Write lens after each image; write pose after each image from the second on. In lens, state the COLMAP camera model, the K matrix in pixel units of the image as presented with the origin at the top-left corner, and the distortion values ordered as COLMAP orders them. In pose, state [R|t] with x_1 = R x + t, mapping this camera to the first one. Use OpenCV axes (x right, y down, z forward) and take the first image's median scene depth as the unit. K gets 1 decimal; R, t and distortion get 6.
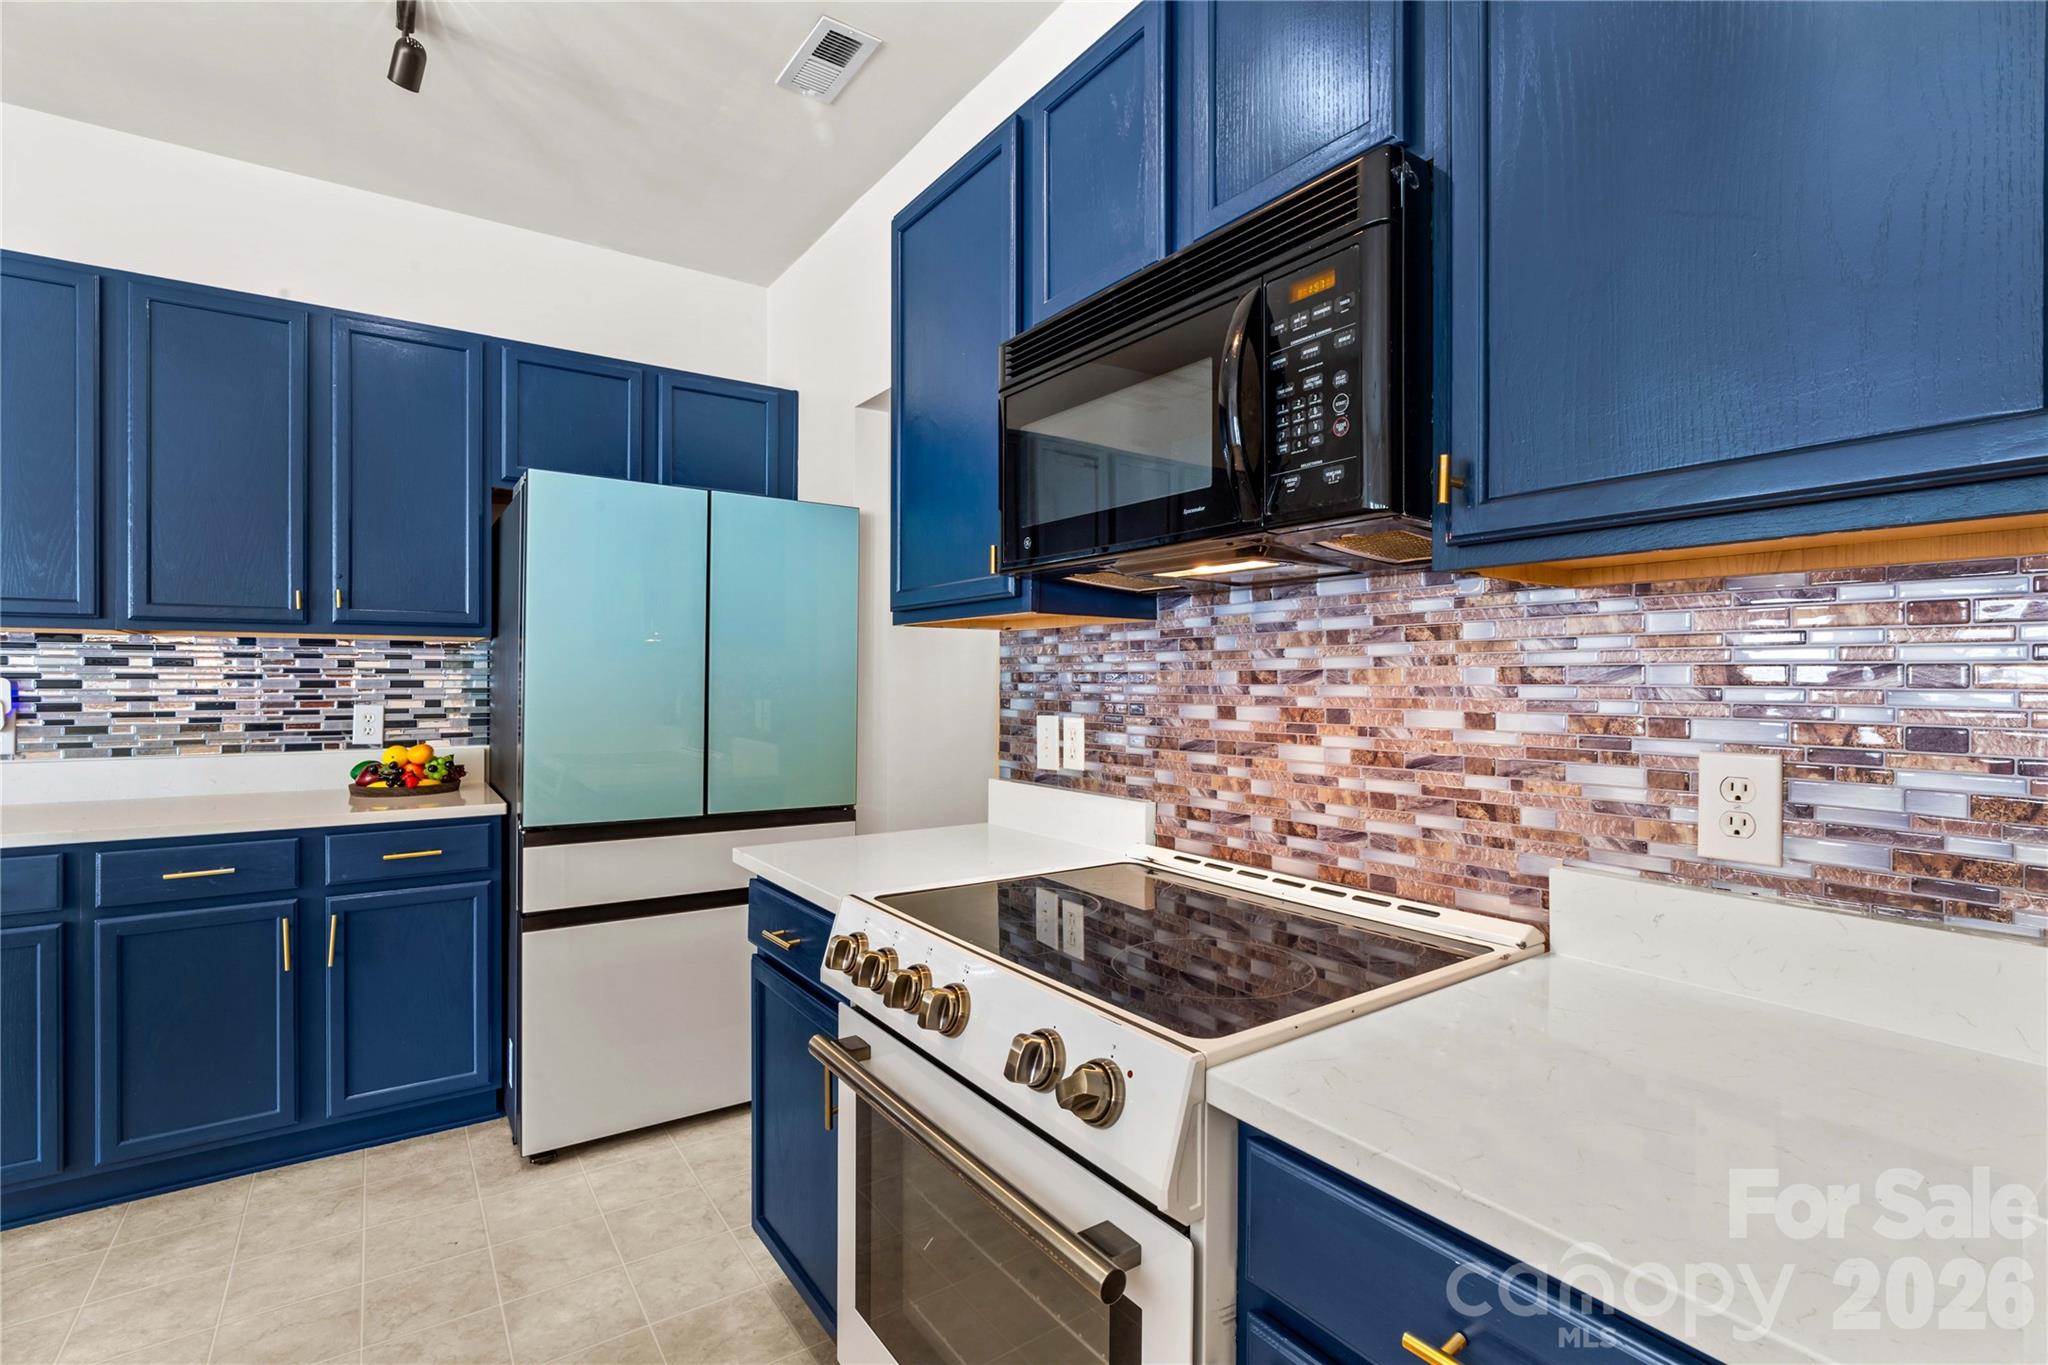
lens RADIAL K [[944.5, 0, 1026.0], [0, 944.5, 684.3], [0, 0, 1]] dist [-0.014581, 0.005188]
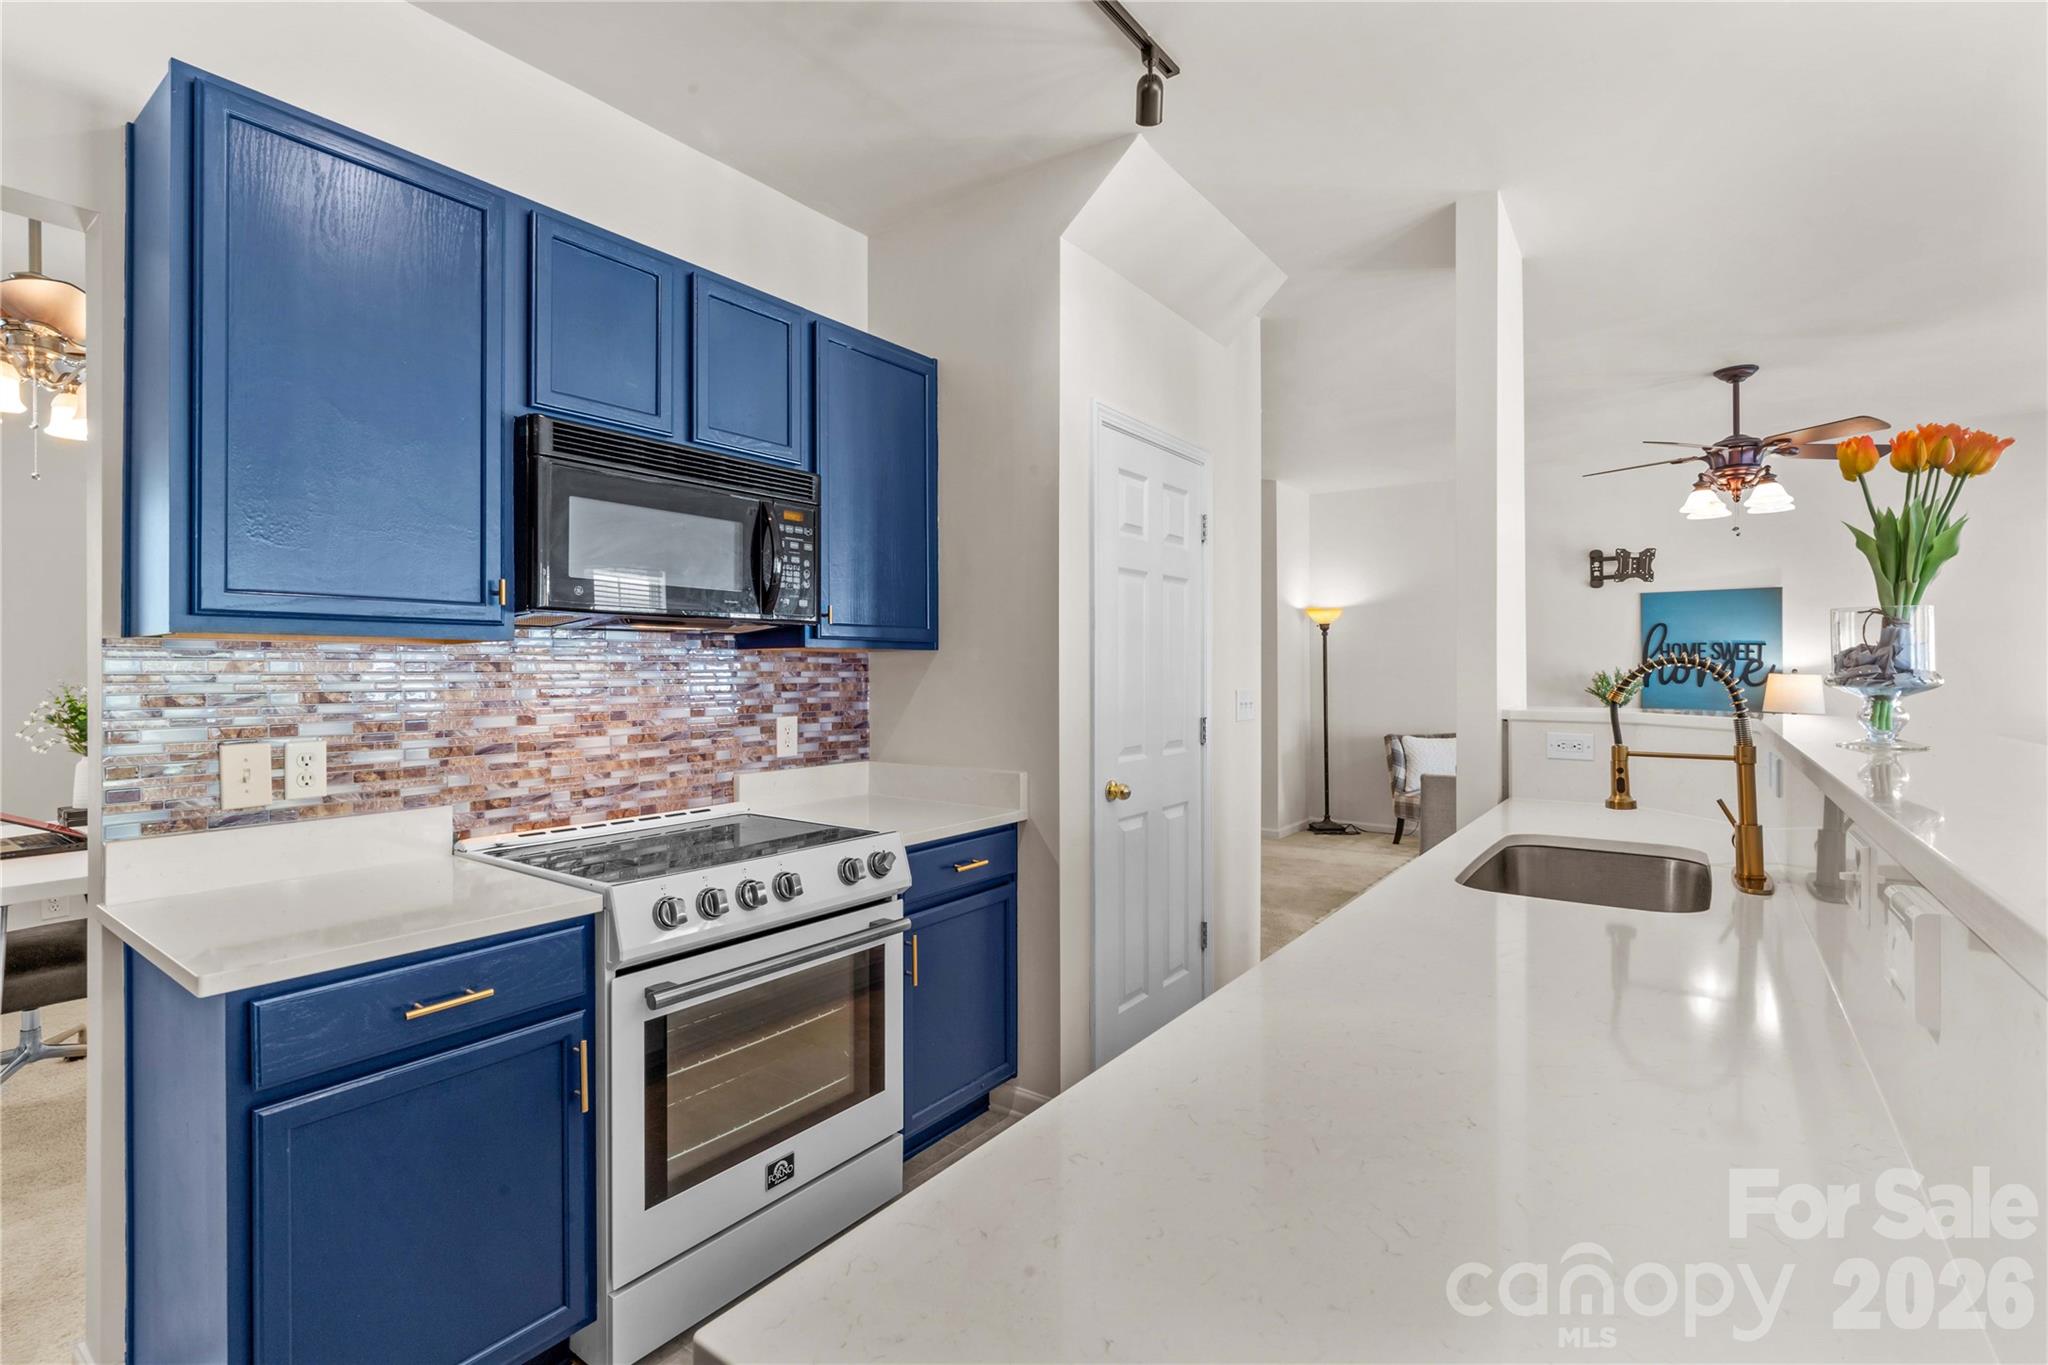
lens RADIAL K [[934.9, 0, 1017.0], [0, 934.9, 666.6], [0, 0, 1]] dist [-0.013629, 0.000697]
pose [[-0.319623, 0.001986, 0.947543, -0.992247], [0.005097, 0.999987, -0.000377, -0.032658], [-0.947531, 0.004709, -0.319629, 0.612032]]
